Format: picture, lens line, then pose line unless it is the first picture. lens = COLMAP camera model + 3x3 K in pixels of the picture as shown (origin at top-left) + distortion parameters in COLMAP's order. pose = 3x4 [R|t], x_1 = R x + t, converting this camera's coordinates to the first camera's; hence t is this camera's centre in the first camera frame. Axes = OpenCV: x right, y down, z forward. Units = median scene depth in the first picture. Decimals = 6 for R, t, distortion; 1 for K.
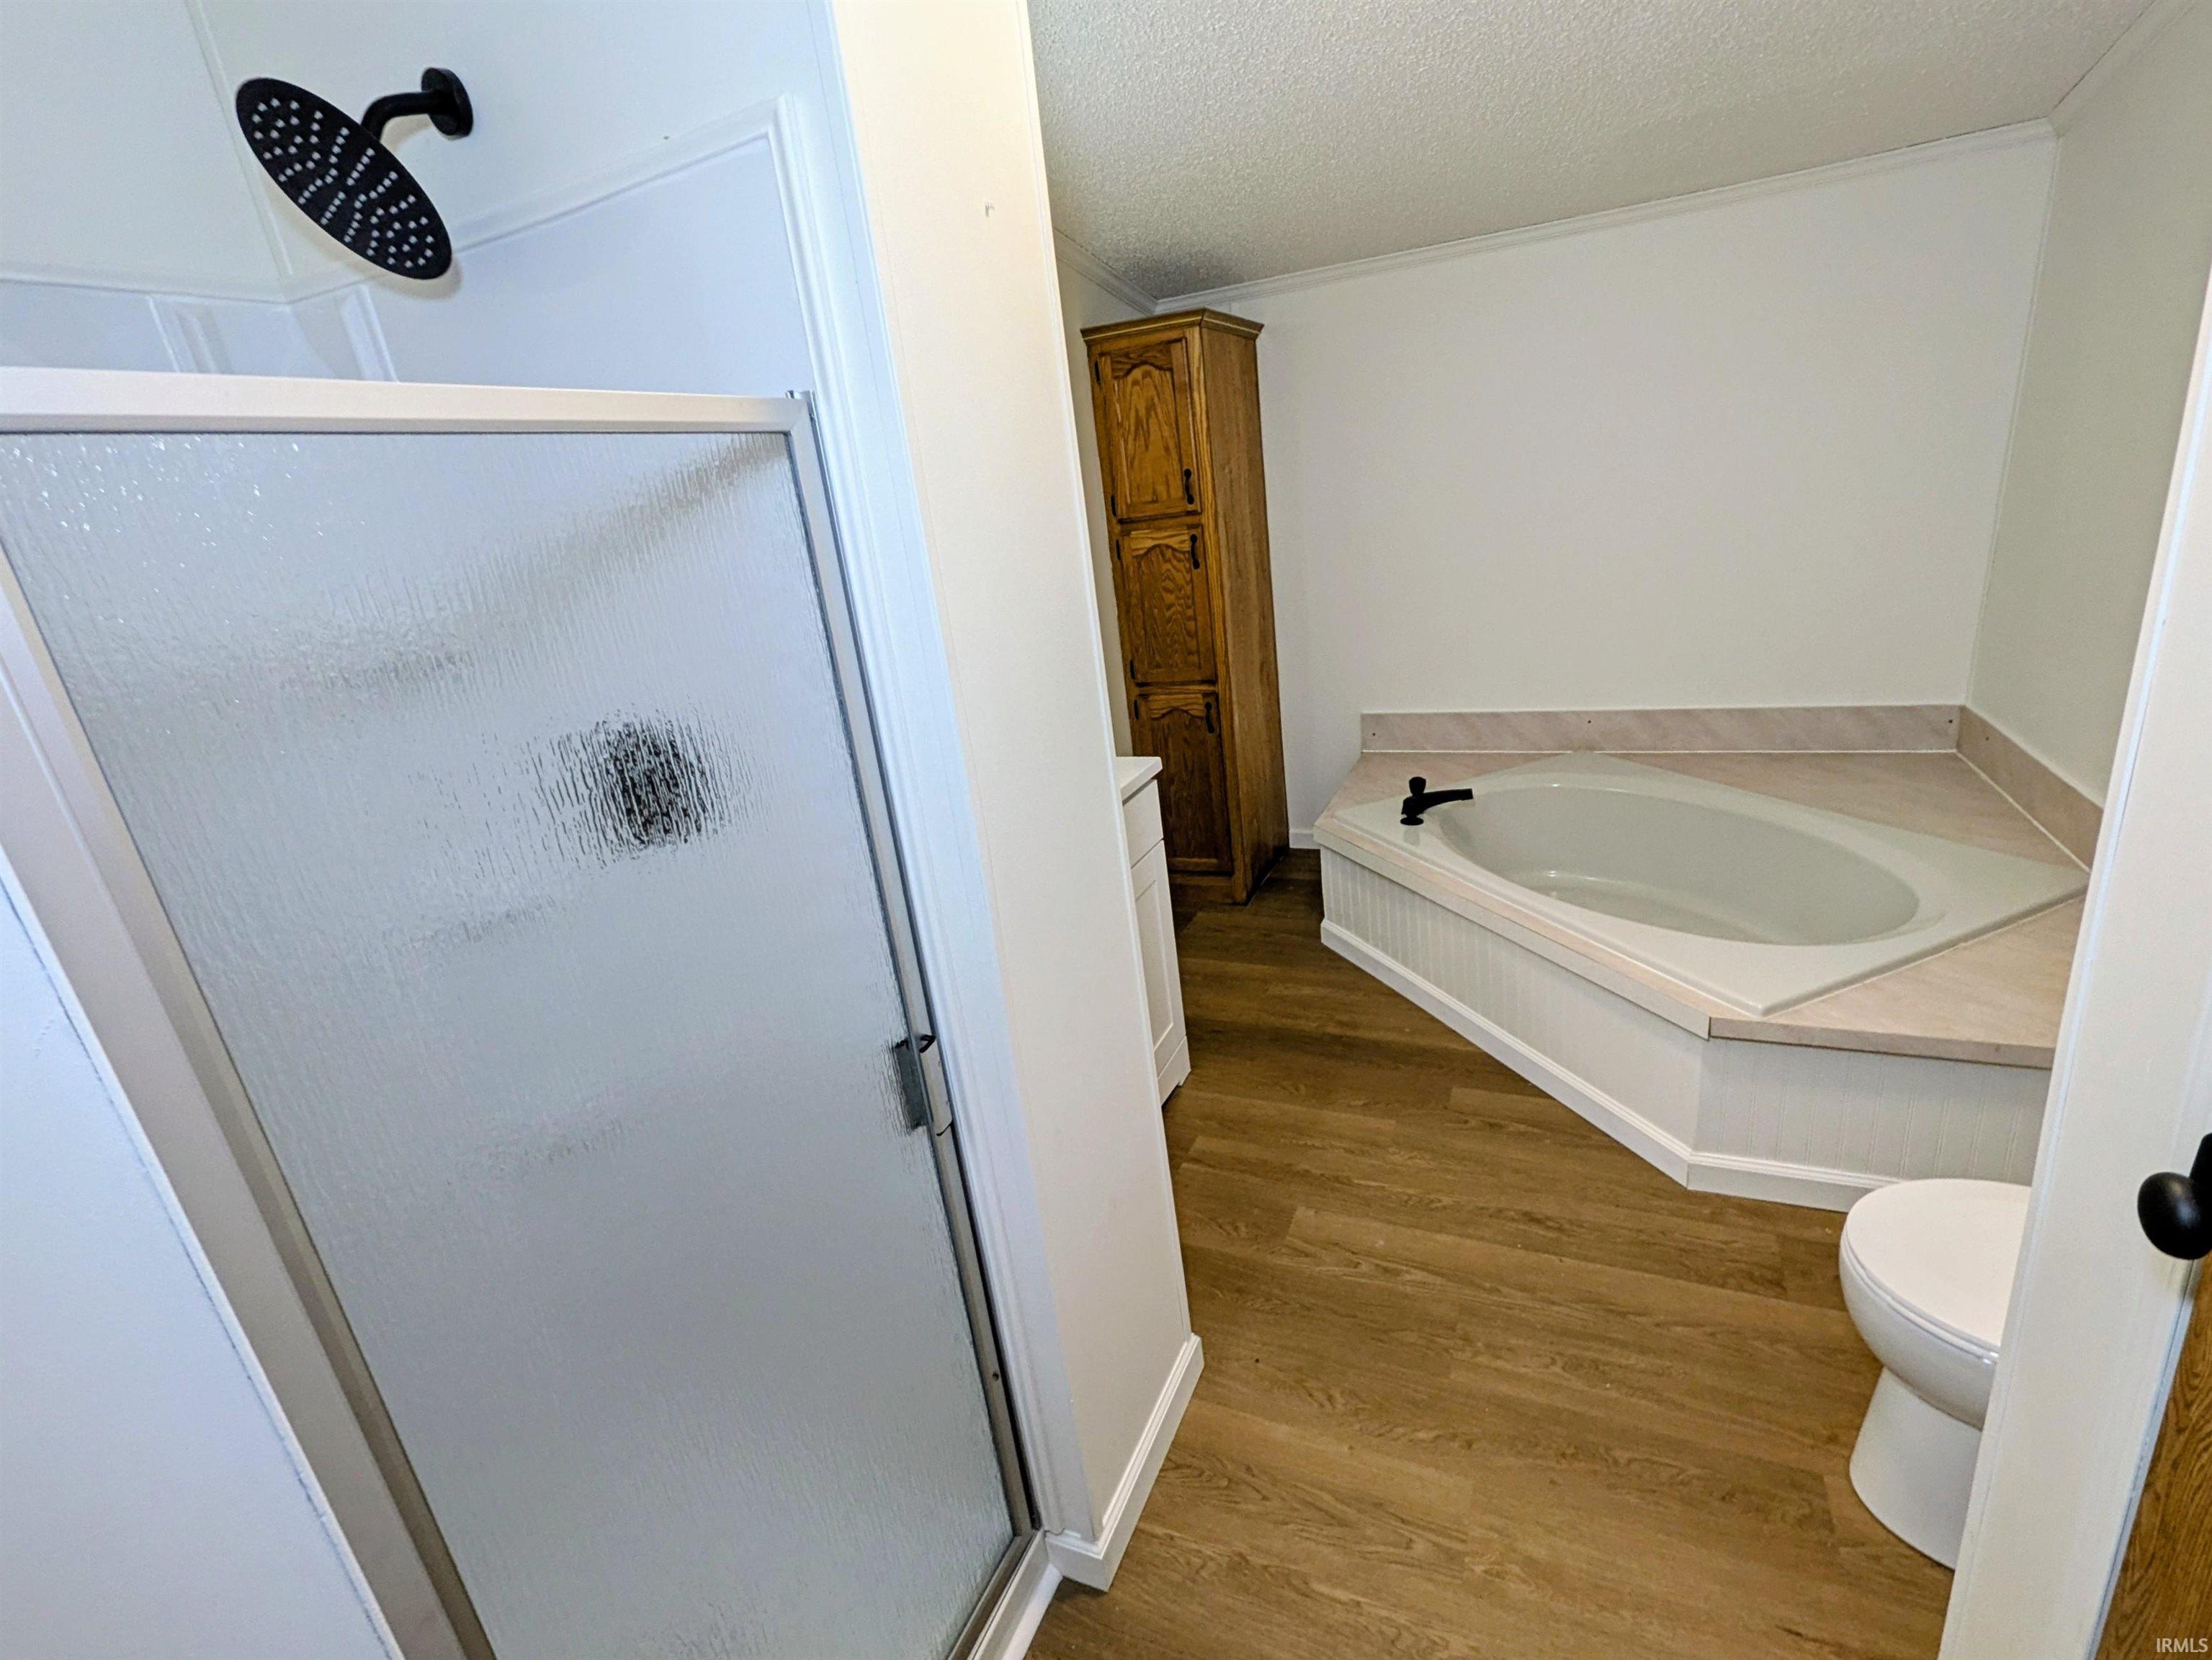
lens RADIAL K [[983.4, 0, 1106.0], [0, 983.4, 830.0], [0, 0, 1]] dist [0.004754, 0.000650]
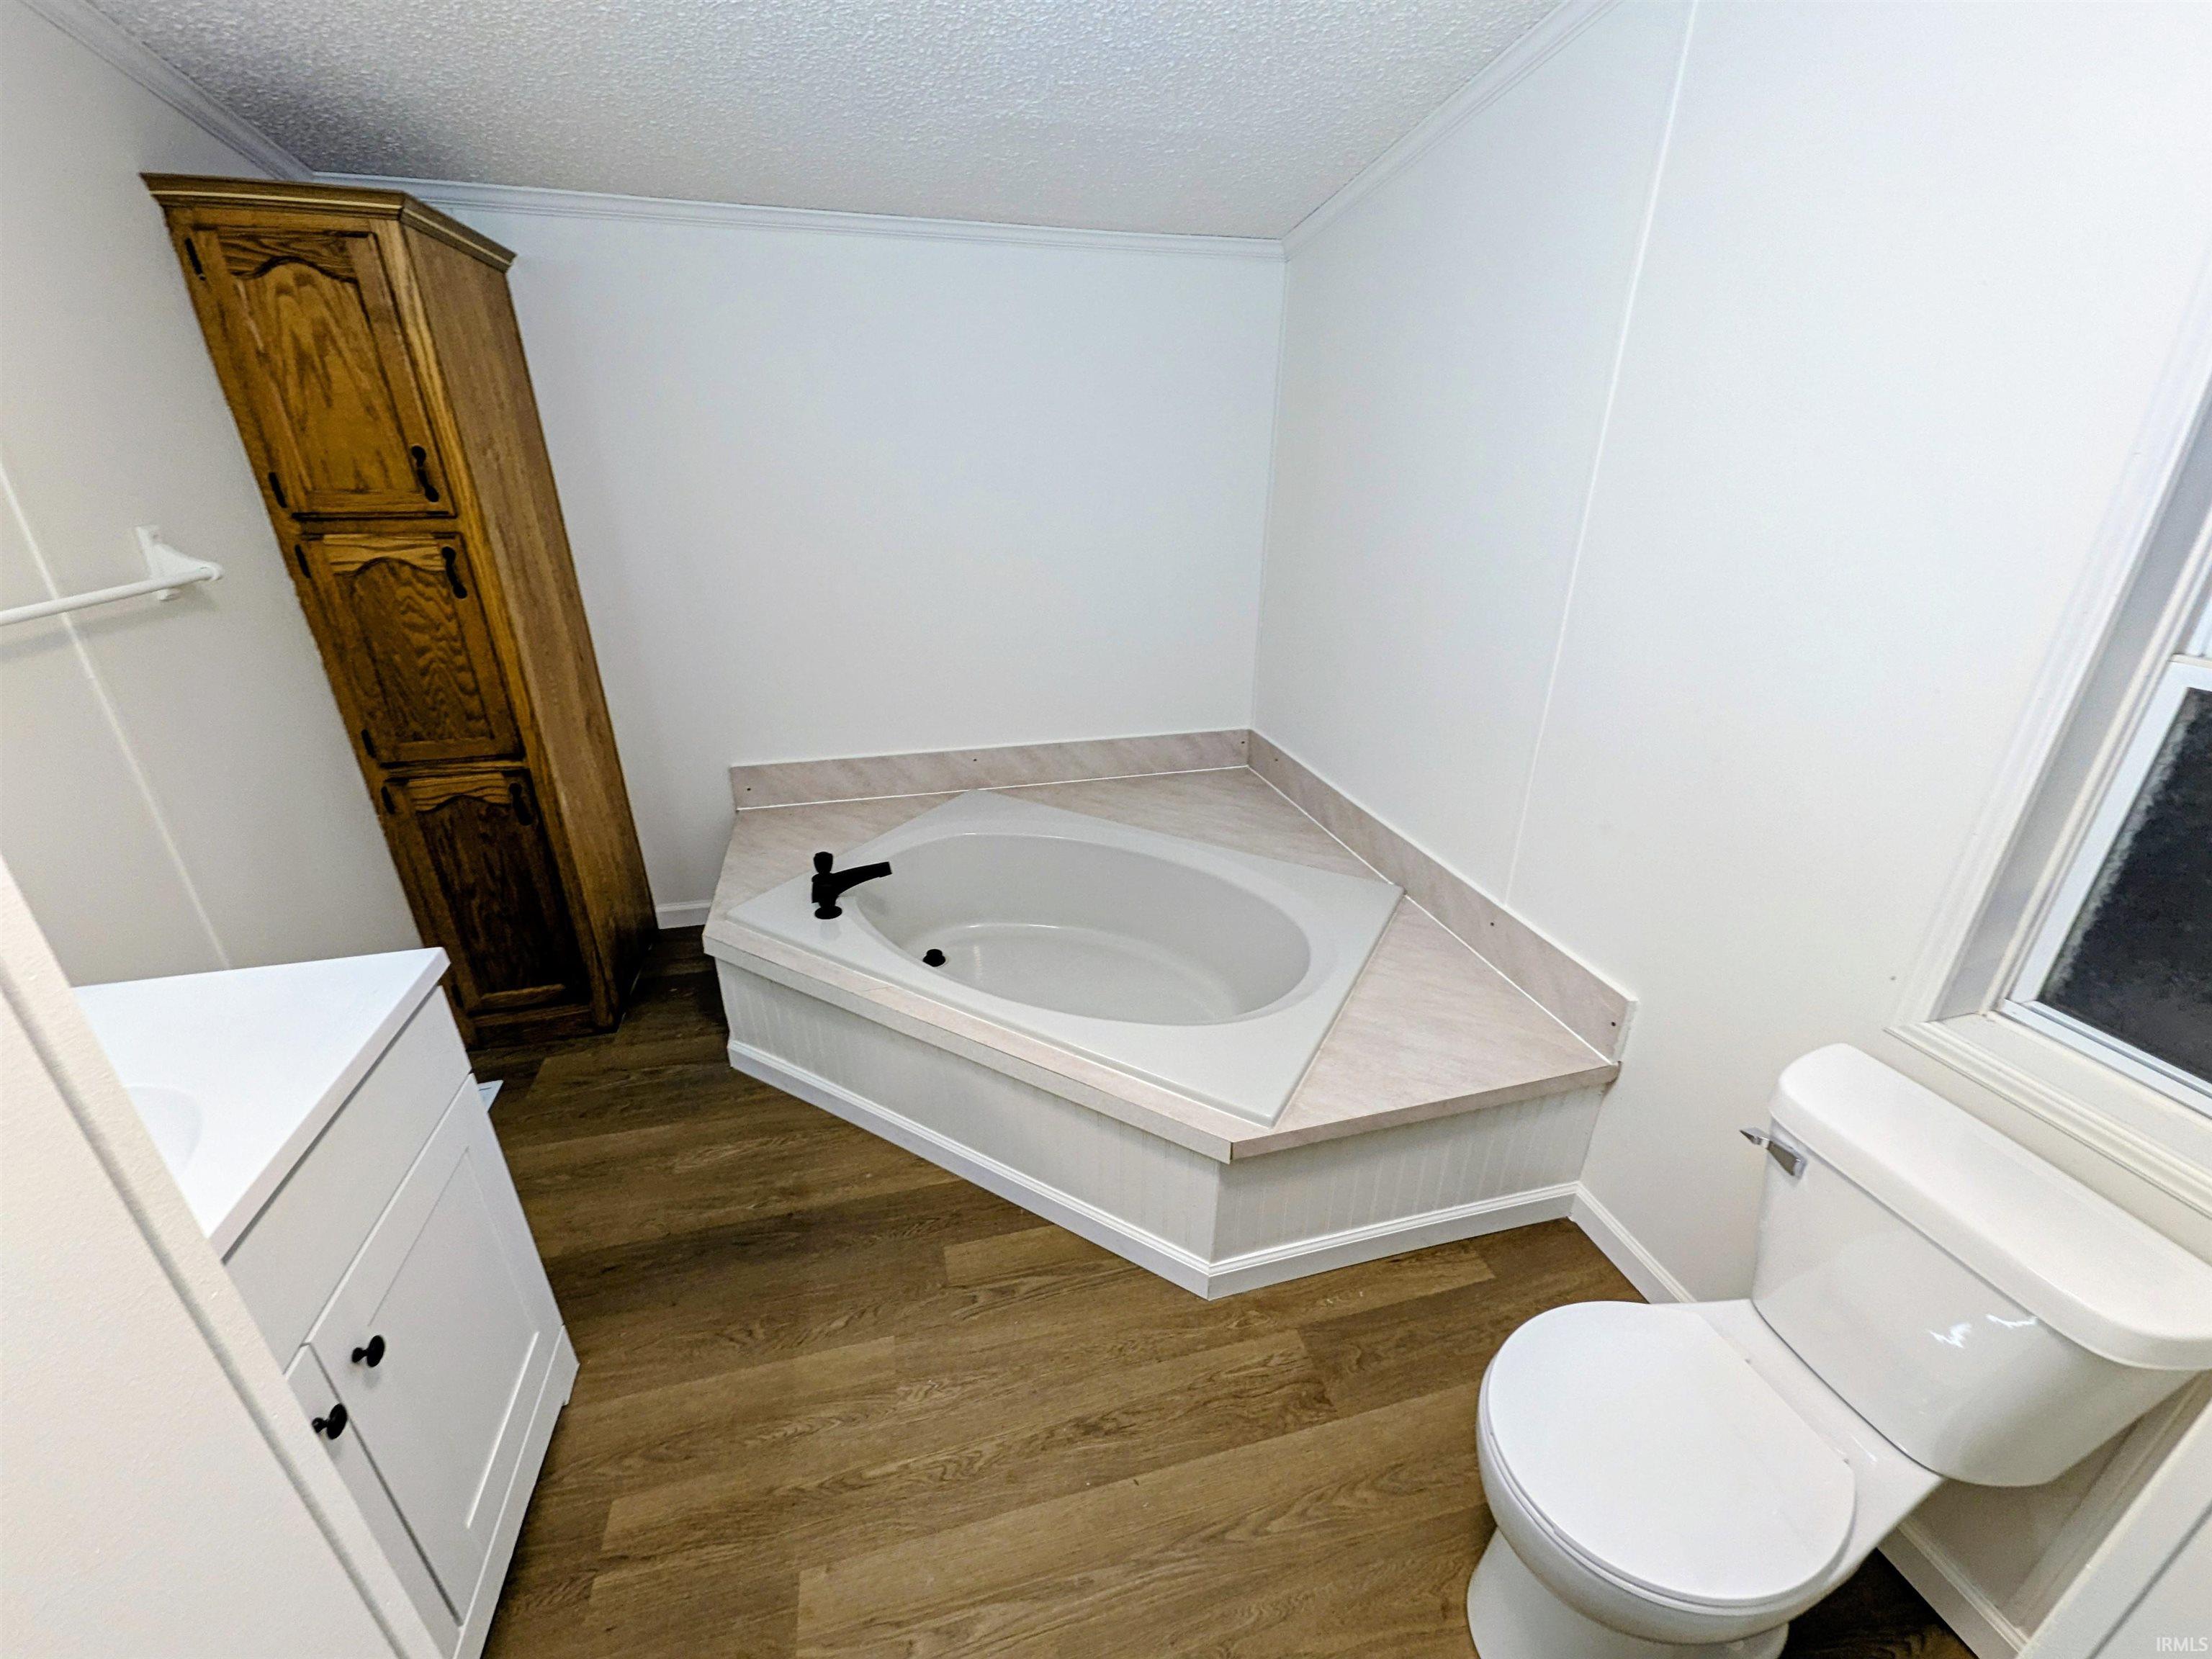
lens RADIAL K [[889.2, 0, 1106.0], [0, 889.2, 829.5], [0, 0, 1]] dist [0.006276, 0.000540]
pose [[0.768858, -0.139135, 0.624098, 0.028090], [0.119146, 0.990119, 0.073953, -0.102321], [-0.628221, 0.017500, 0.777838, 0.250067]]
